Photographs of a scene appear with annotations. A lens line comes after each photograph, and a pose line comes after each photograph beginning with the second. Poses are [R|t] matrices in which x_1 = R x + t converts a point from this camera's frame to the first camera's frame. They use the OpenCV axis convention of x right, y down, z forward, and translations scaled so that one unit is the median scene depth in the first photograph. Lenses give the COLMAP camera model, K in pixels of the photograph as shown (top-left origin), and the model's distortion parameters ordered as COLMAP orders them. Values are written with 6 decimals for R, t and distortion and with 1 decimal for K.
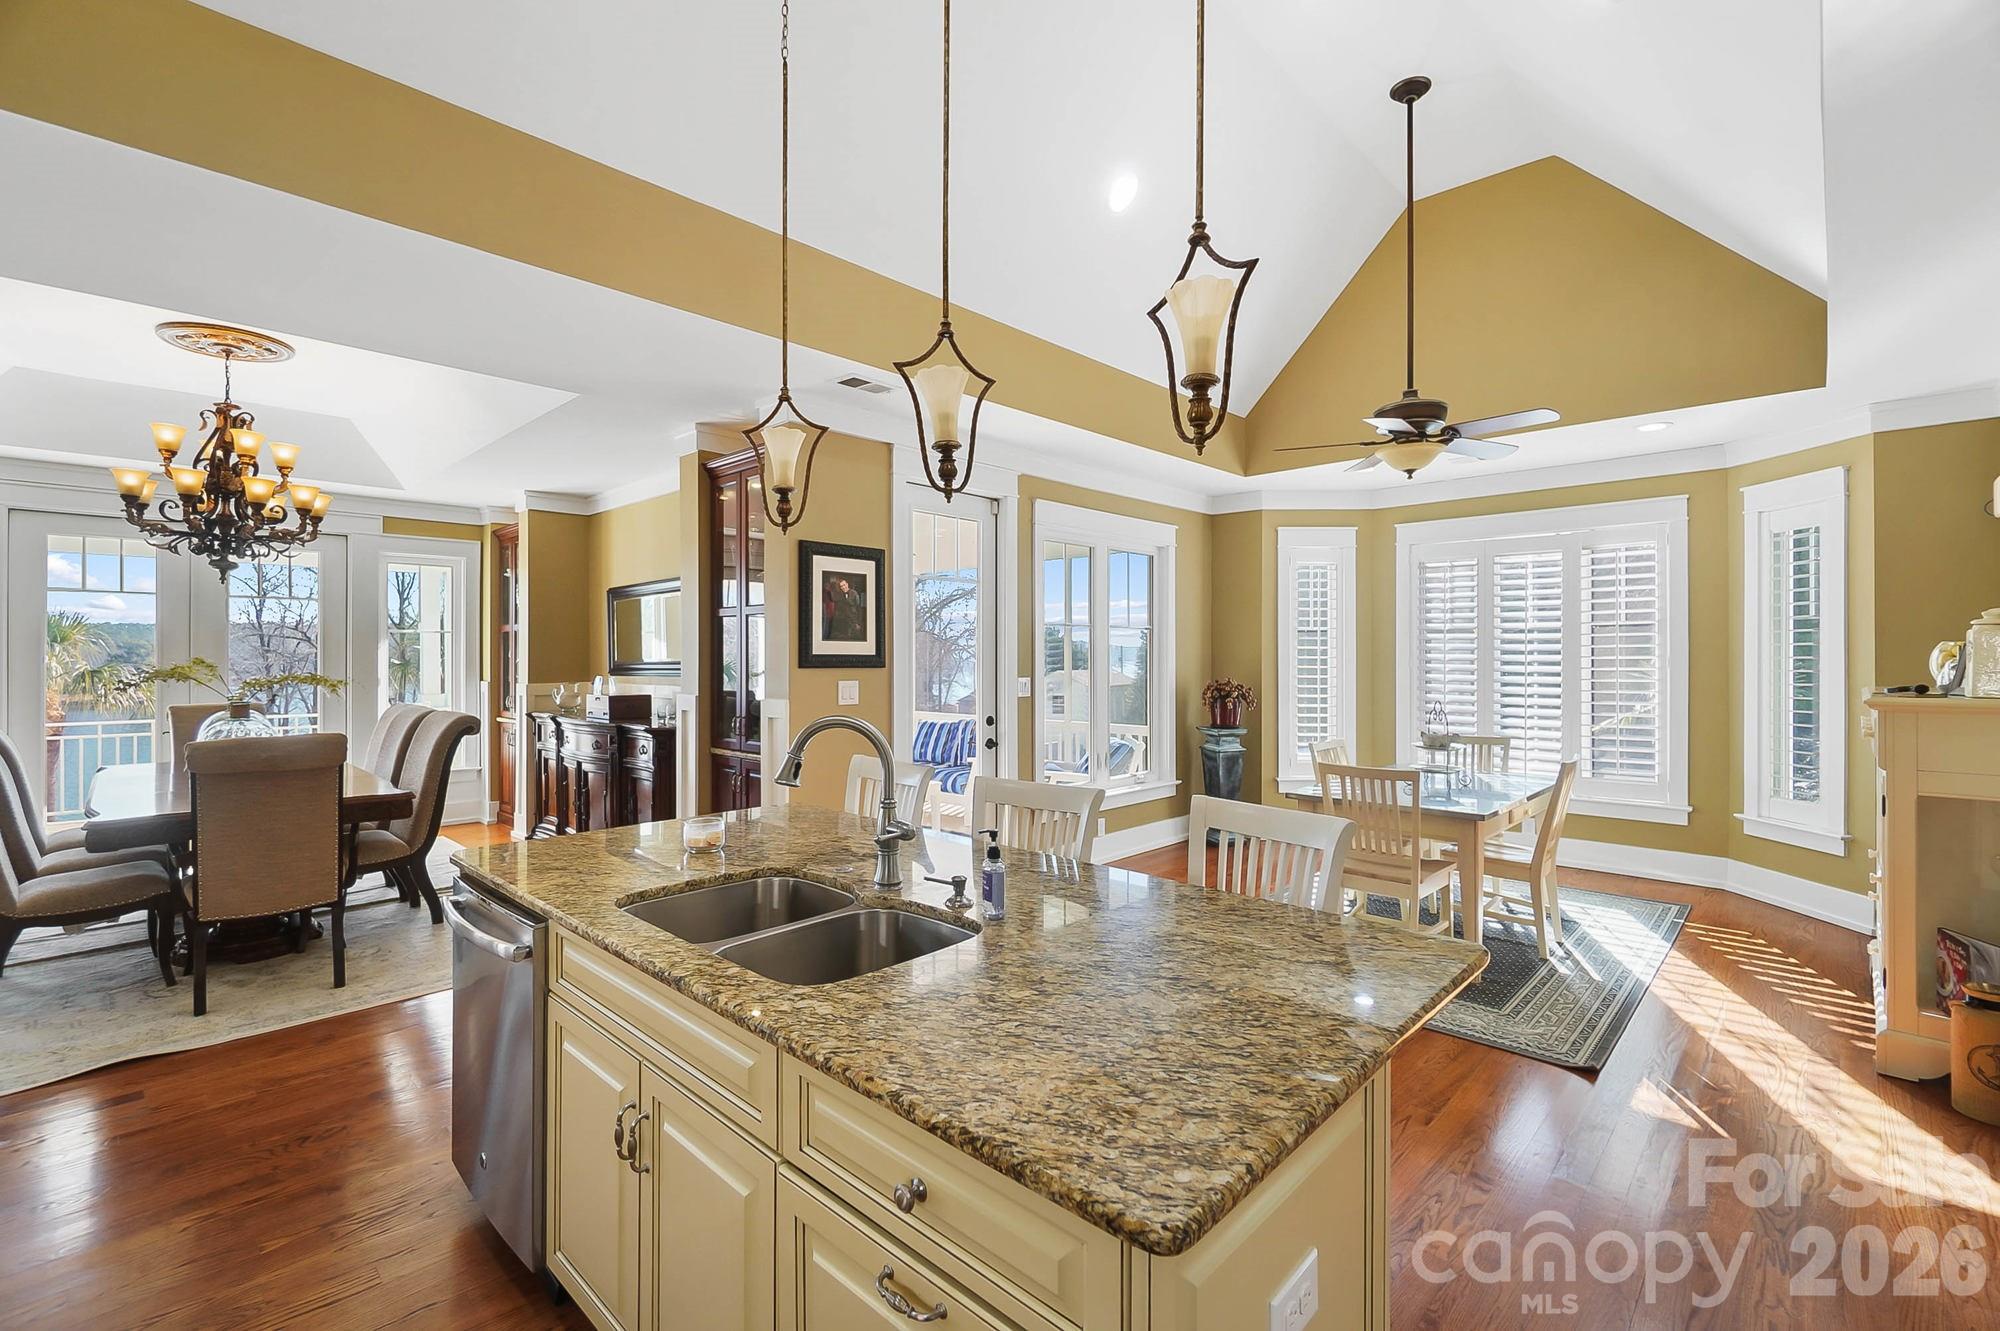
lens RADIAL K [[876.2, 0, 1001.4], [0, 876.2, 654.6], [0, 0, 1]] dist [-0.000500, -0.000998]
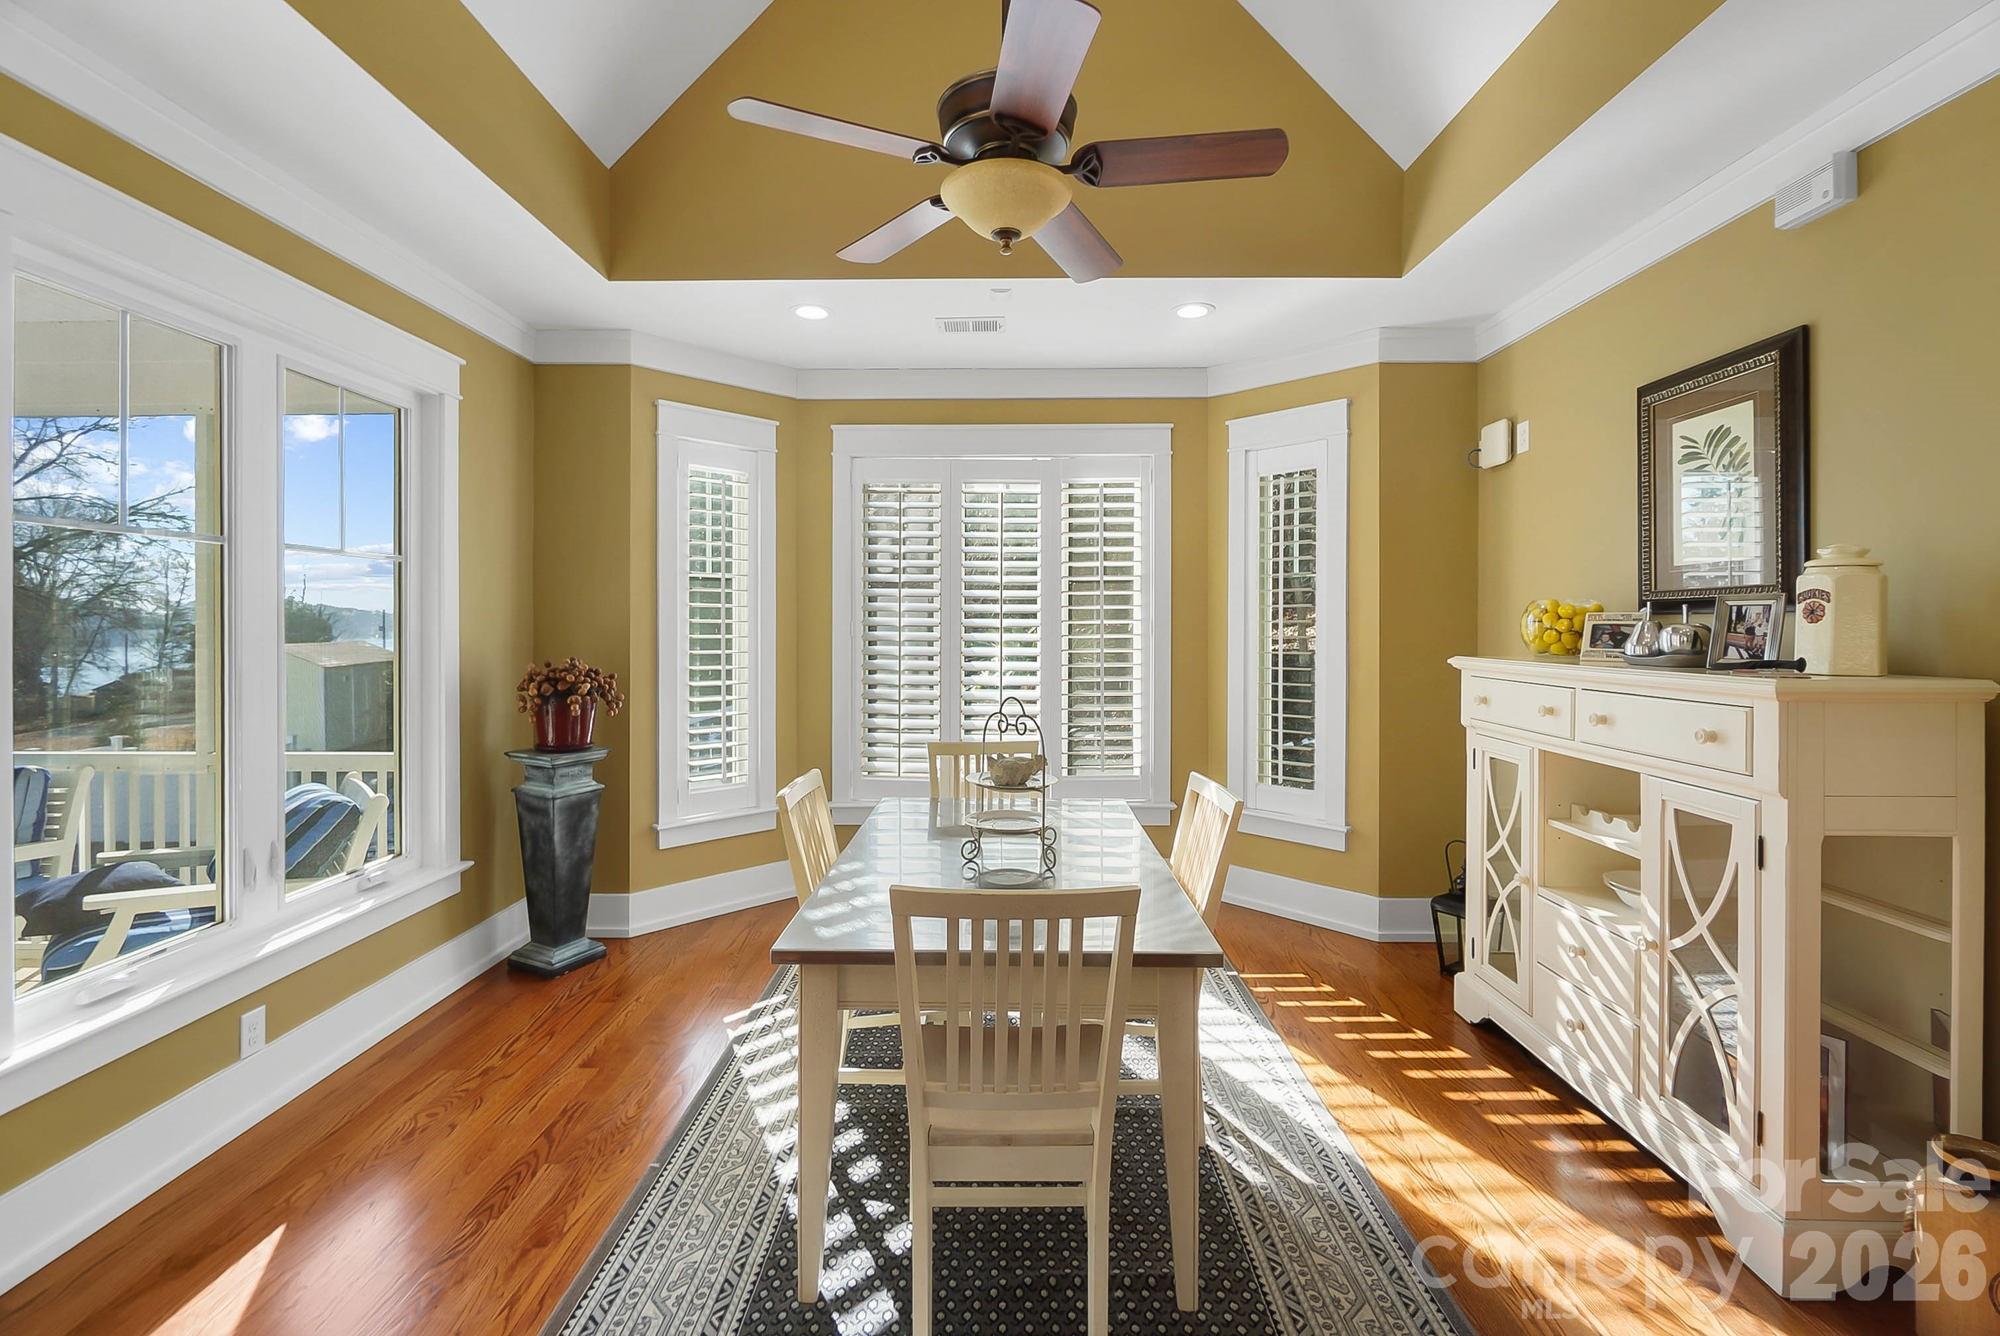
lens RADIAL K [[869.8, 0, 982.1], [0, 869.8, 628.5], [0, 0, 1]] dist [-0.003479, -0.000252]
pose [[0.739789, -0.000715, 0.672838, 0.087592], [-0.002411, 0.999990, 0.003713, 0.005702], [-0.672834, -0.004369, 0.739780, 0.441146]]
